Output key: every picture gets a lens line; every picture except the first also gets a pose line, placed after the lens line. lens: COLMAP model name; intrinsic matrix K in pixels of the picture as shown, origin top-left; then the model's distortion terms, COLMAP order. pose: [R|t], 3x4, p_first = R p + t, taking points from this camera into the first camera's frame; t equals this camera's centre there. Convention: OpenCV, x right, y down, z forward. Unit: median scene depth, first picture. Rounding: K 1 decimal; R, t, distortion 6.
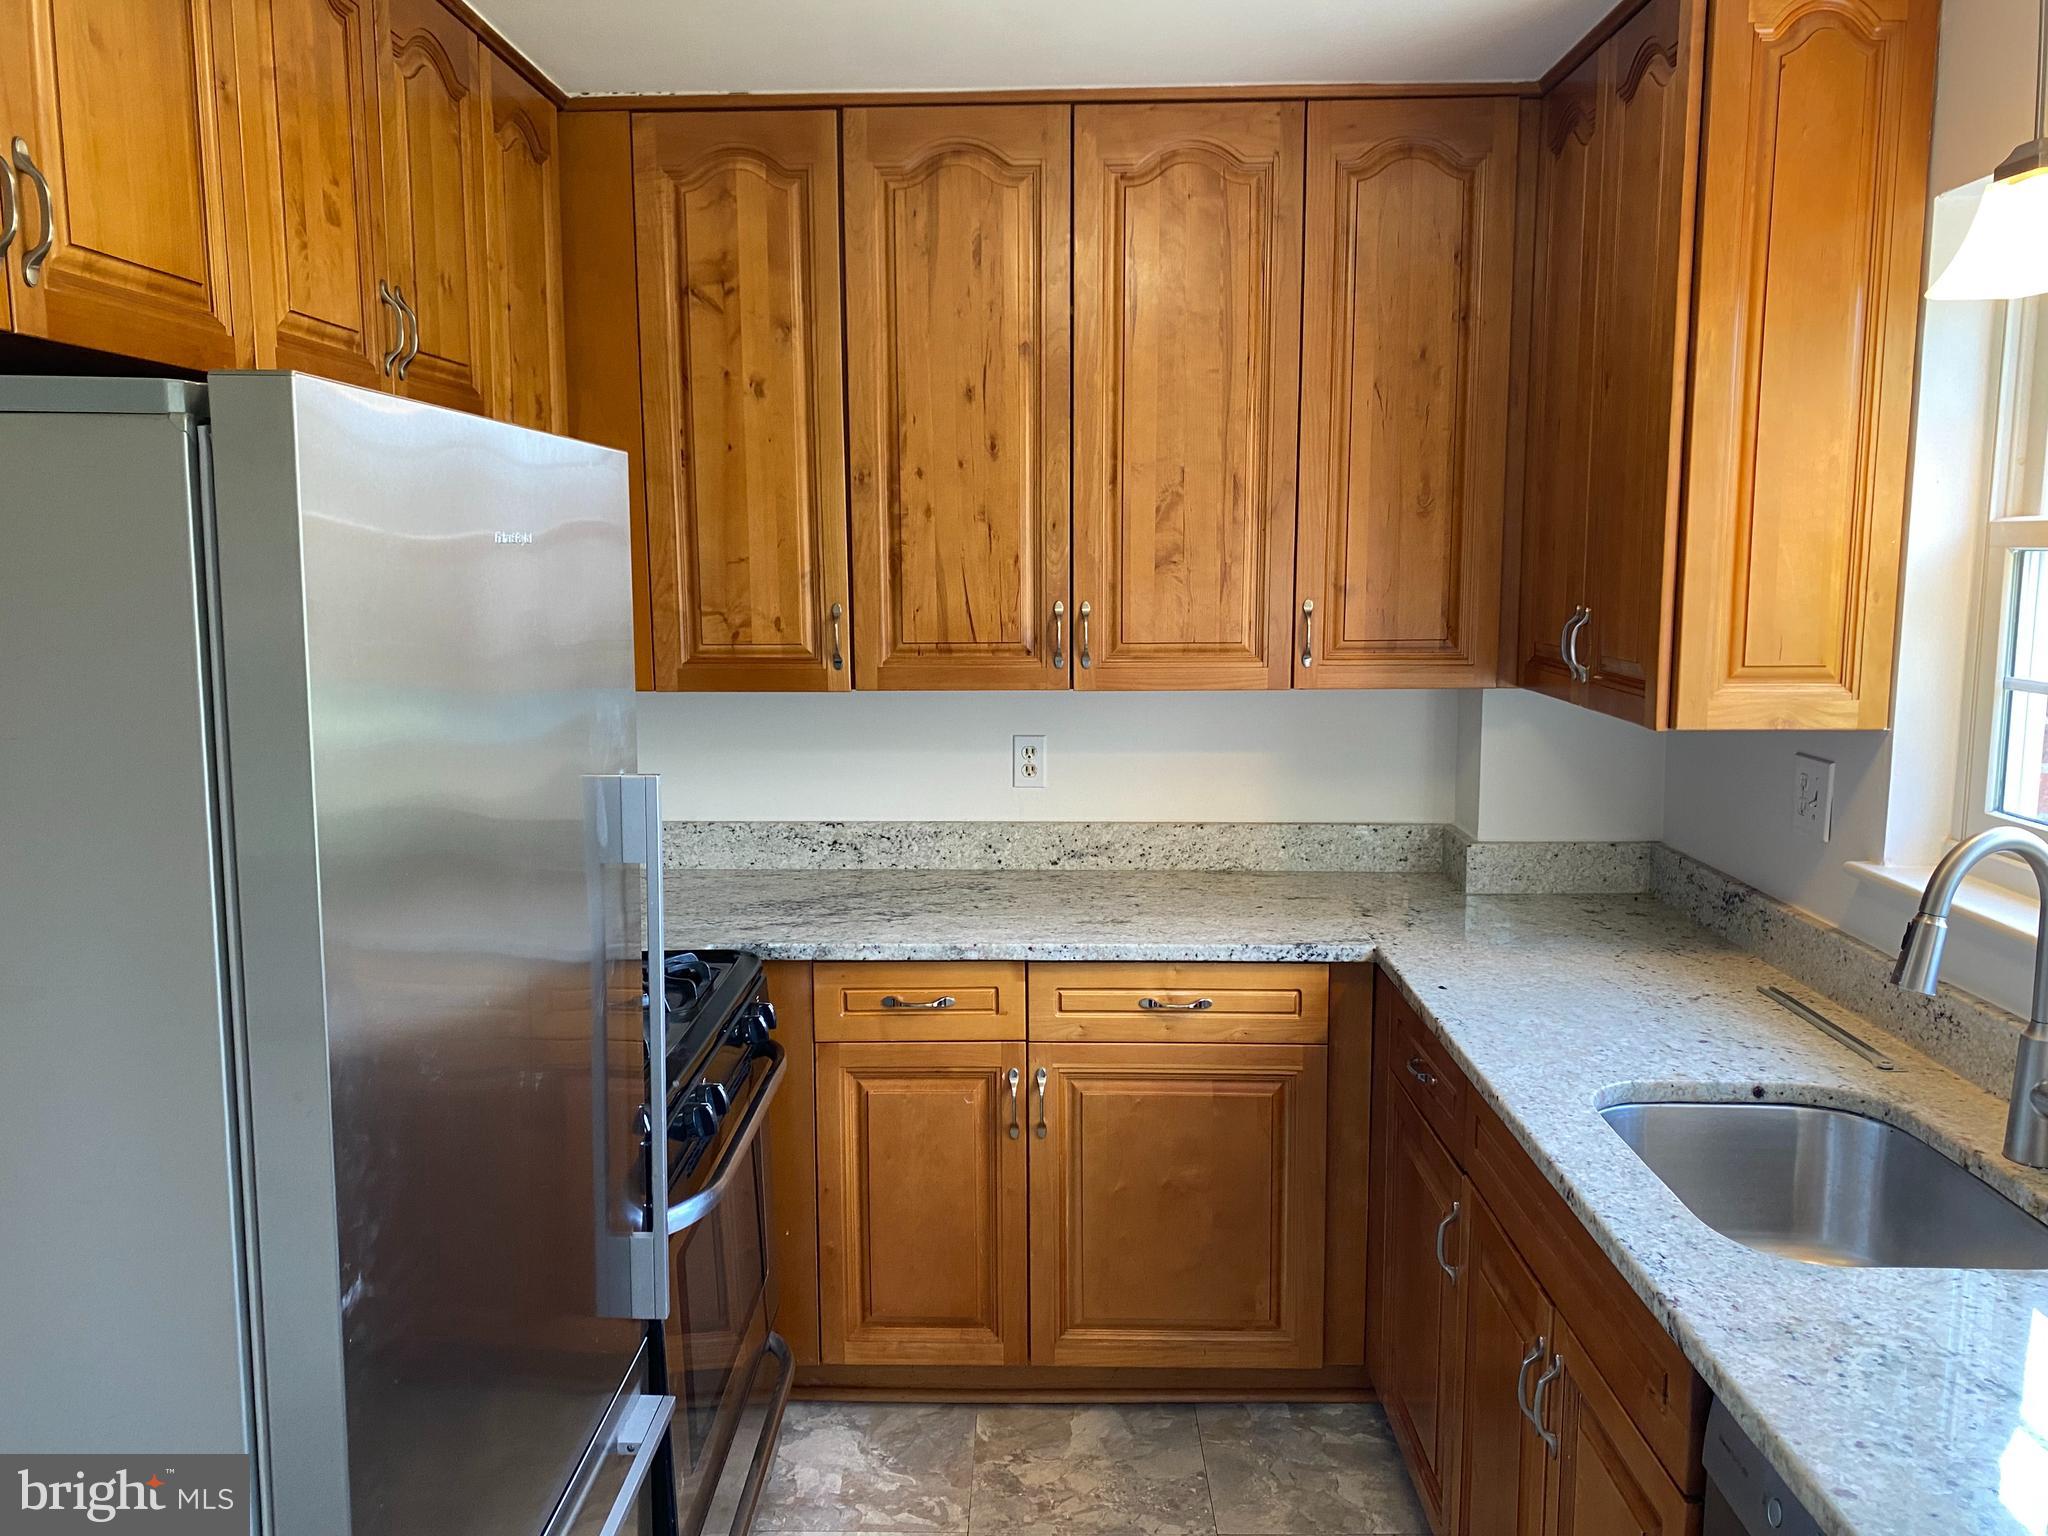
lens RADIAL K [[1546.5, 0, 1027.7], [0, 1546.5, 754.1], [0, 0, 1]] dist [0.084523, -0.131661]
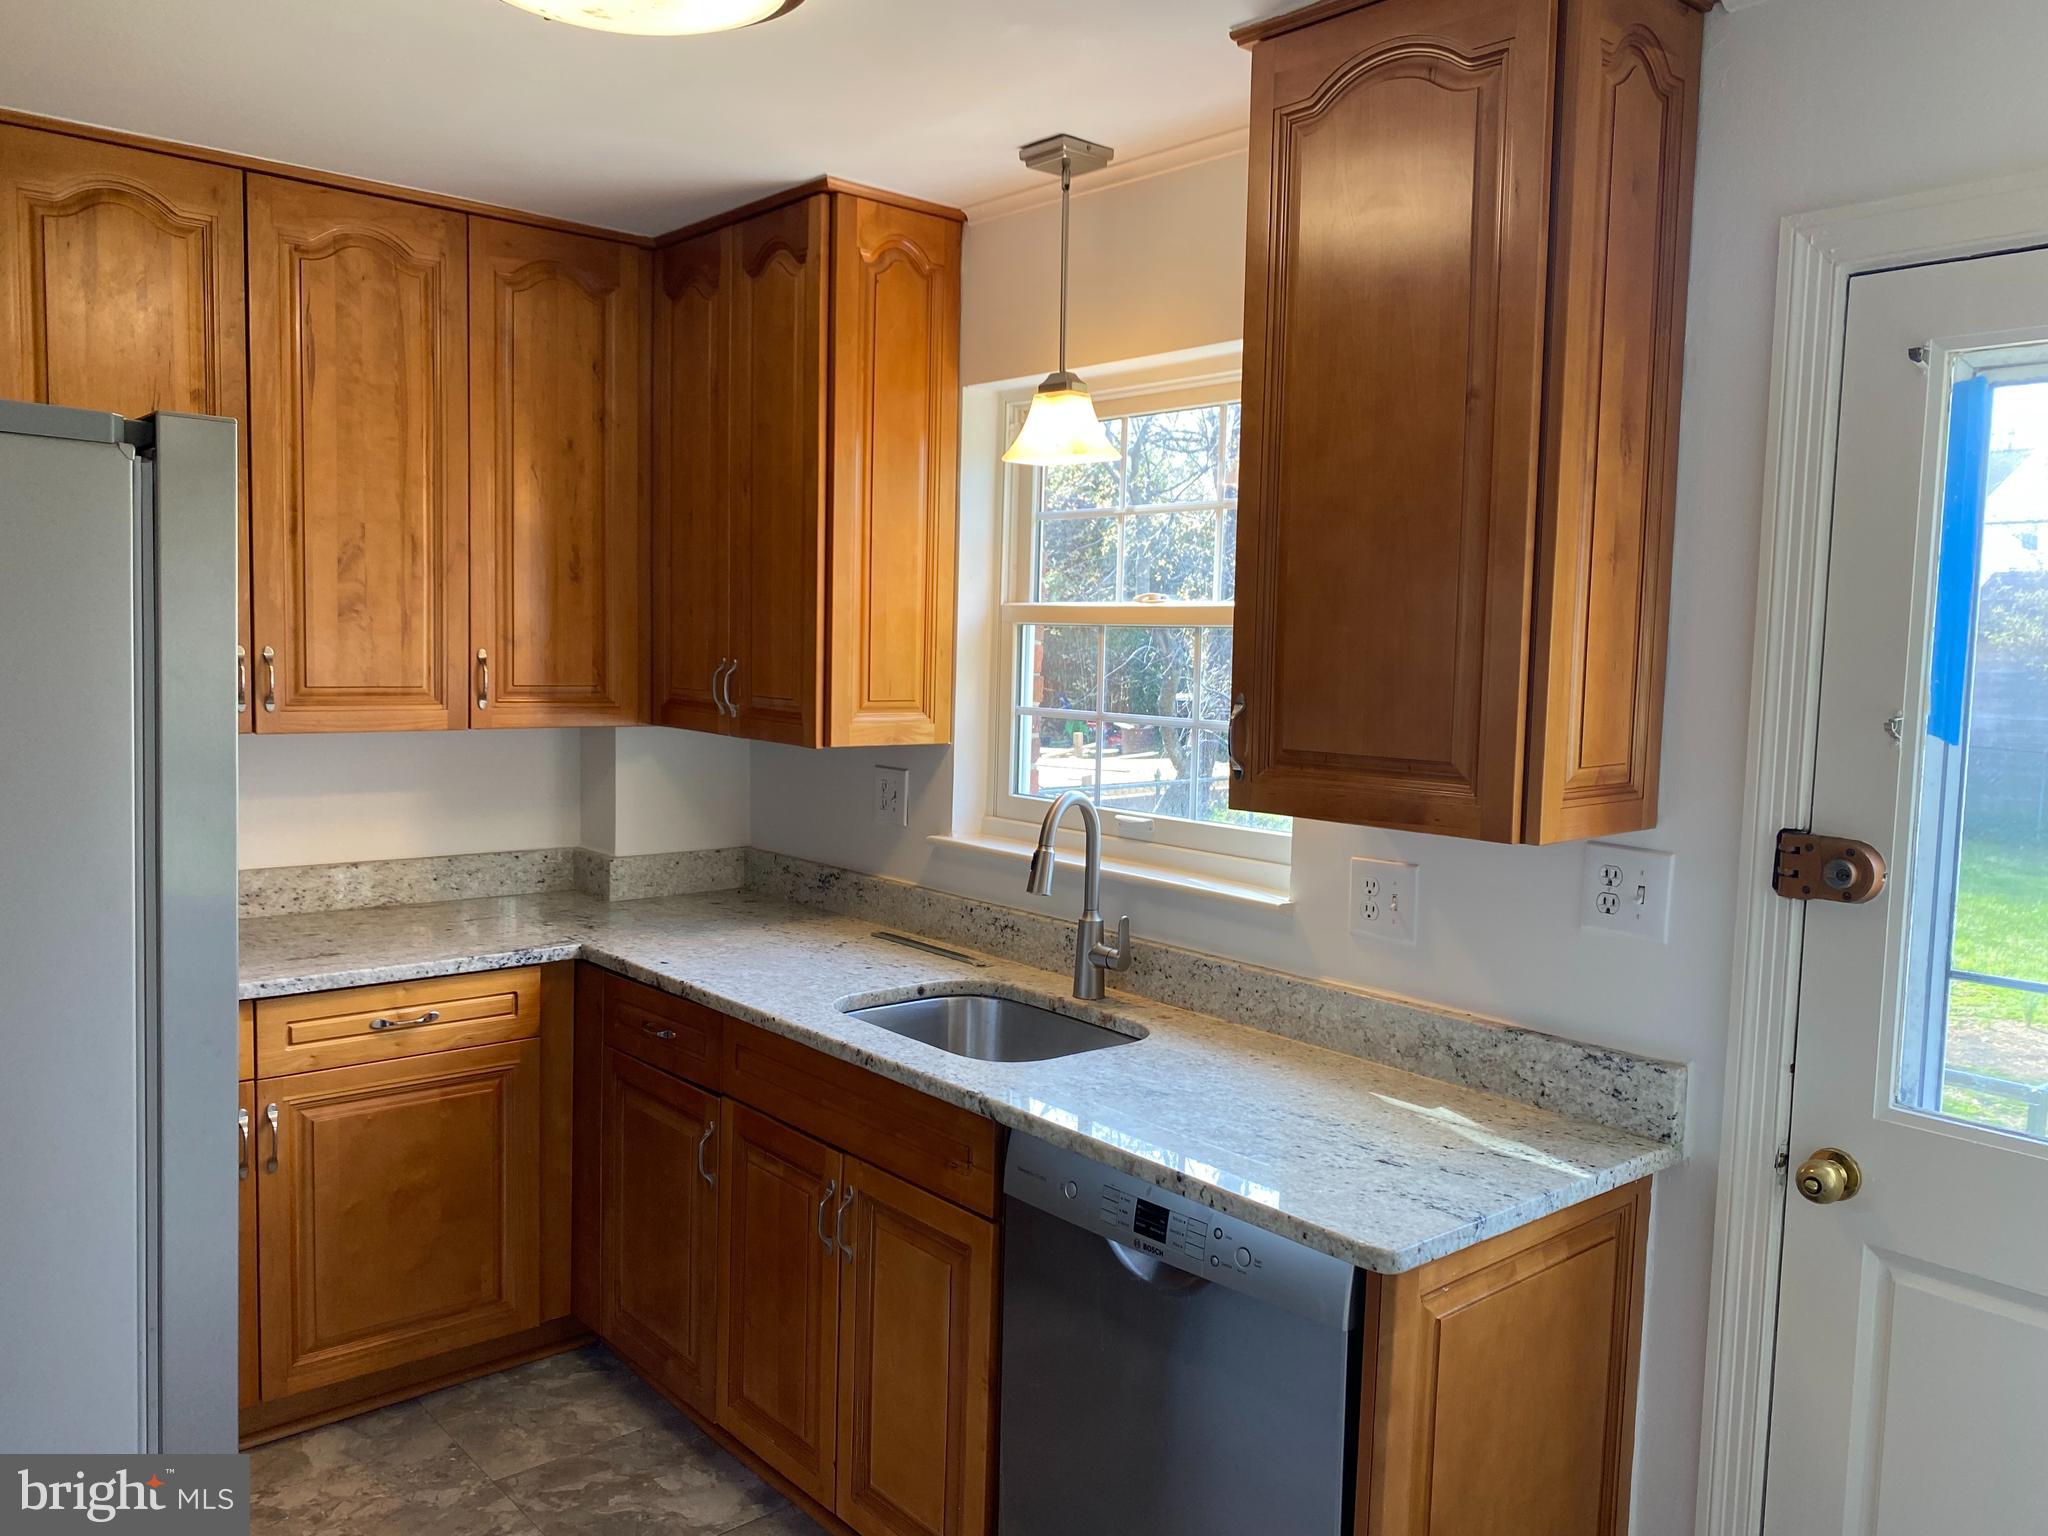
lens RADIAL K [[1546.5, 0, 1027.7], [0, 1546.5, 754.1], [0, 0, 1]] dist [0.084523, -0.131661]
pose [[0.745398, -0.028600, 0.666006, -0.295051], [0.058368, 0.998042, -0.022467, 0.025708], [-0.664060, 0.055620, 0.745608, -0.104227]]
